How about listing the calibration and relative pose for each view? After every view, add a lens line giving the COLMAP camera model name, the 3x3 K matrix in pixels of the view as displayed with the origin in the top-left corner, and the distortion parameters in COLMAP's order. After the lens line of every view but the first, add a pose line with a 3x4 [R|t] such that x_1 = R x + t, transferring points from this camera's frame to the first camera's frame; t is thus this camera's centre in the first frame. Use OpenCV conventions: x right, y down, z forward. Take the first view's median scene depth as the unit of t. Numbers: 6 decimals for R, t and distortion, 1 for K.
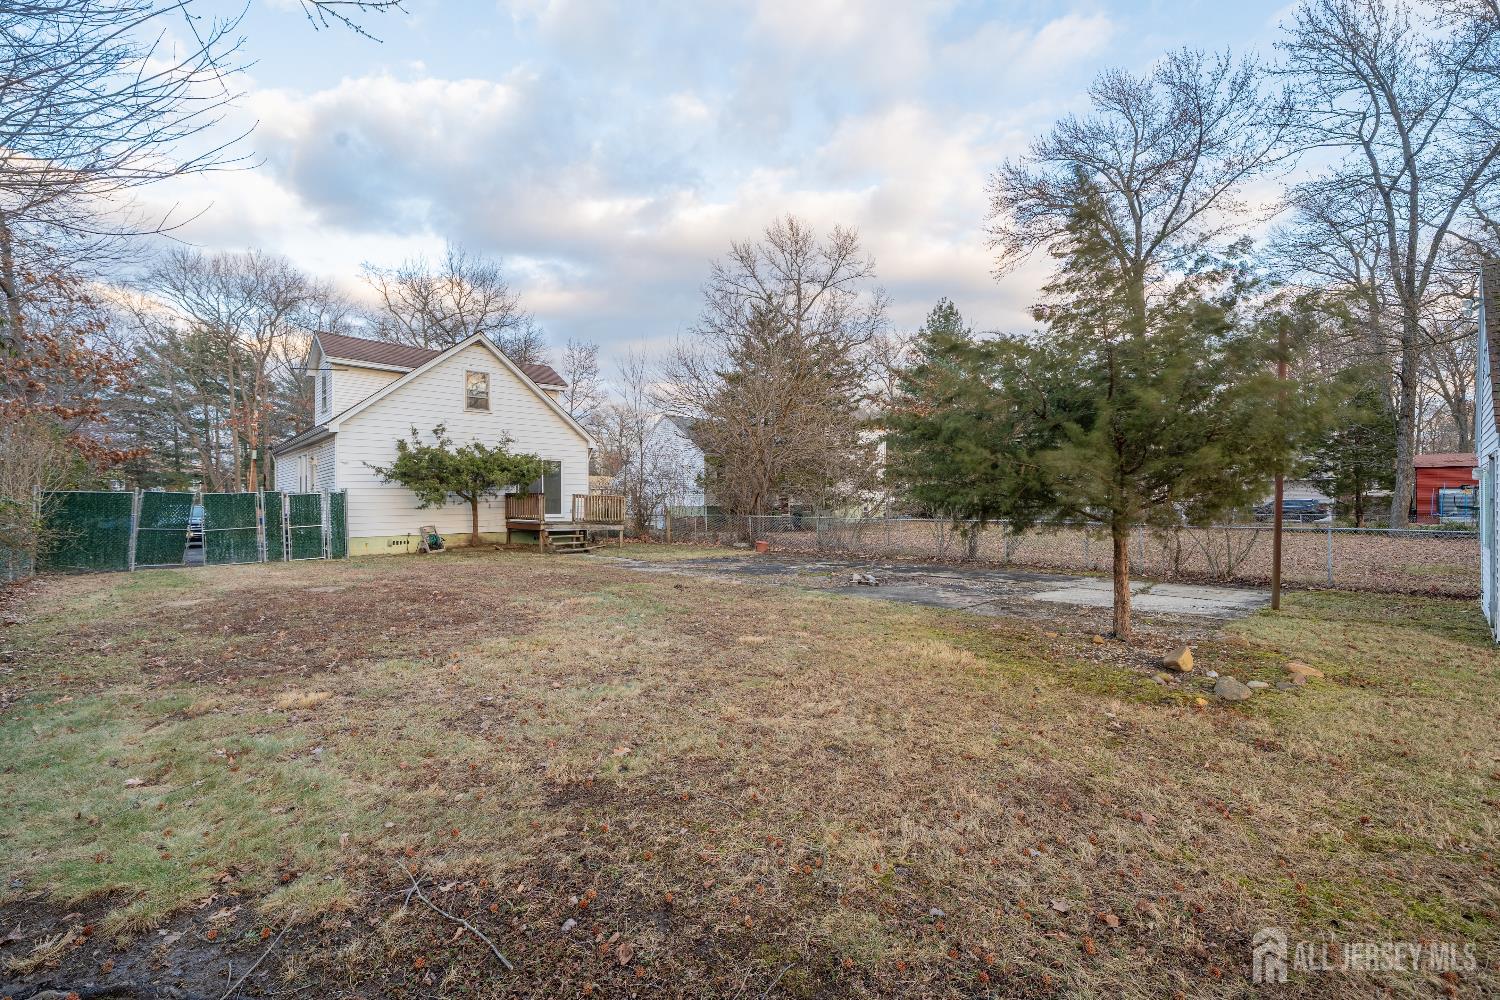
lens RADIAL K [[661.6, 0, 750.0], [0, 661.6, 500.0], [0, 0, 1]] dist [-0.000076, 0.000069]
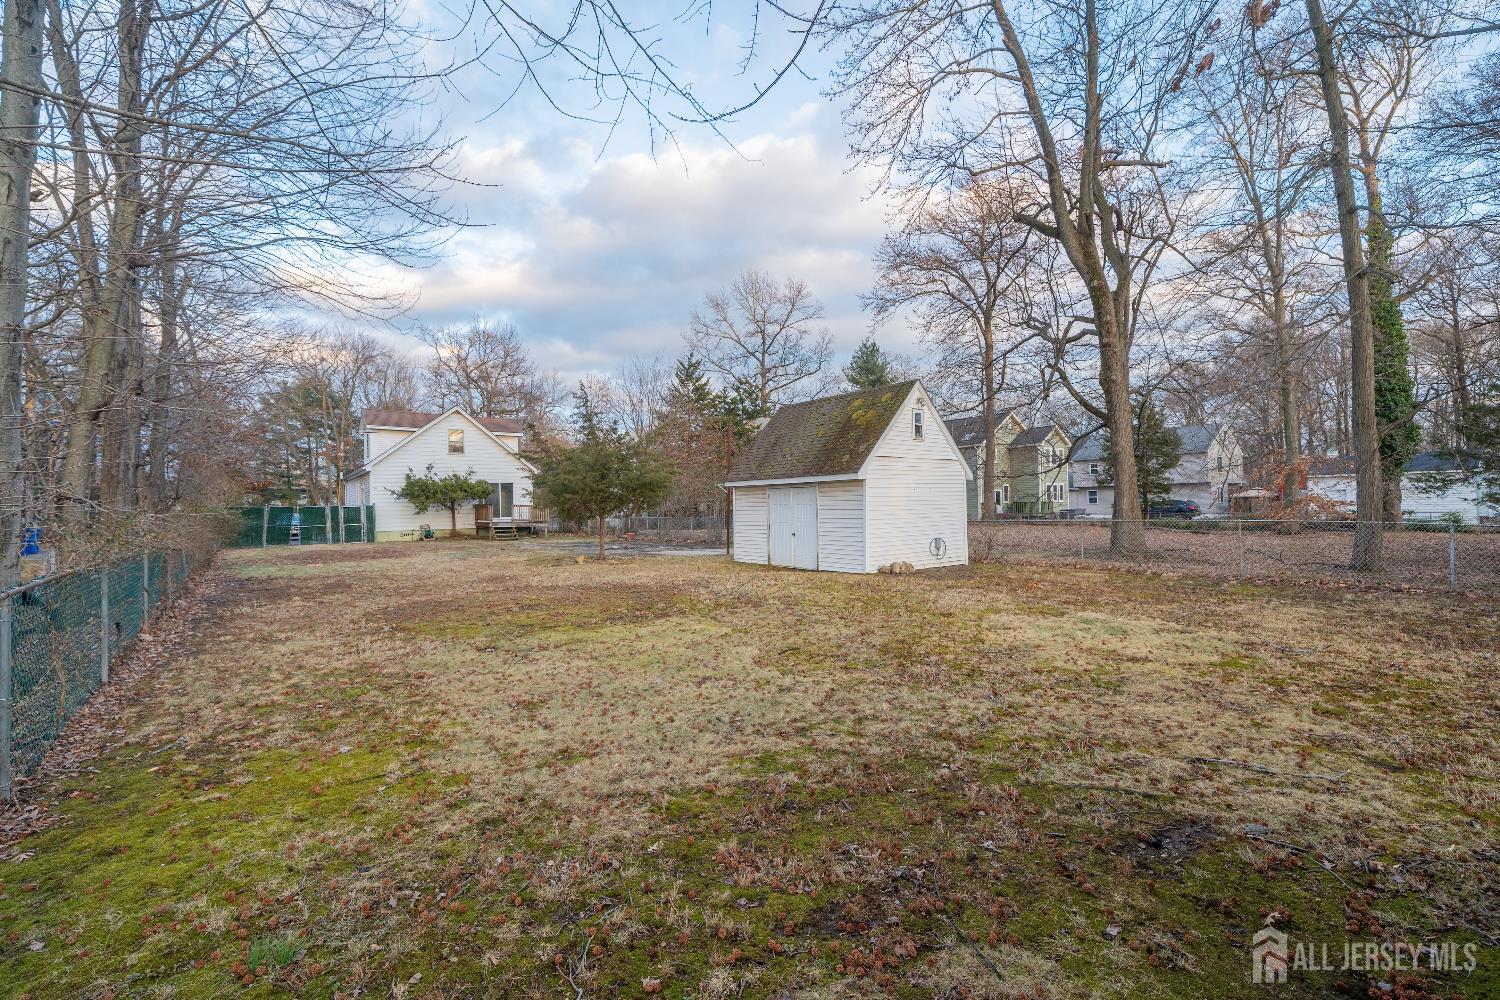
lens RADIAL K [[661.6, 0, 750.0], [0, 661.6, 500.0], [0, 0, 1]] dist [-0.000076, 0.000069]
pose [[0.994223, -0.011272, -0.106745, 0.493164], [0.010604, 0.999921, -0.006823, -0.002600], [0.106814, 0.005651, 0.994263, -0.556241]]
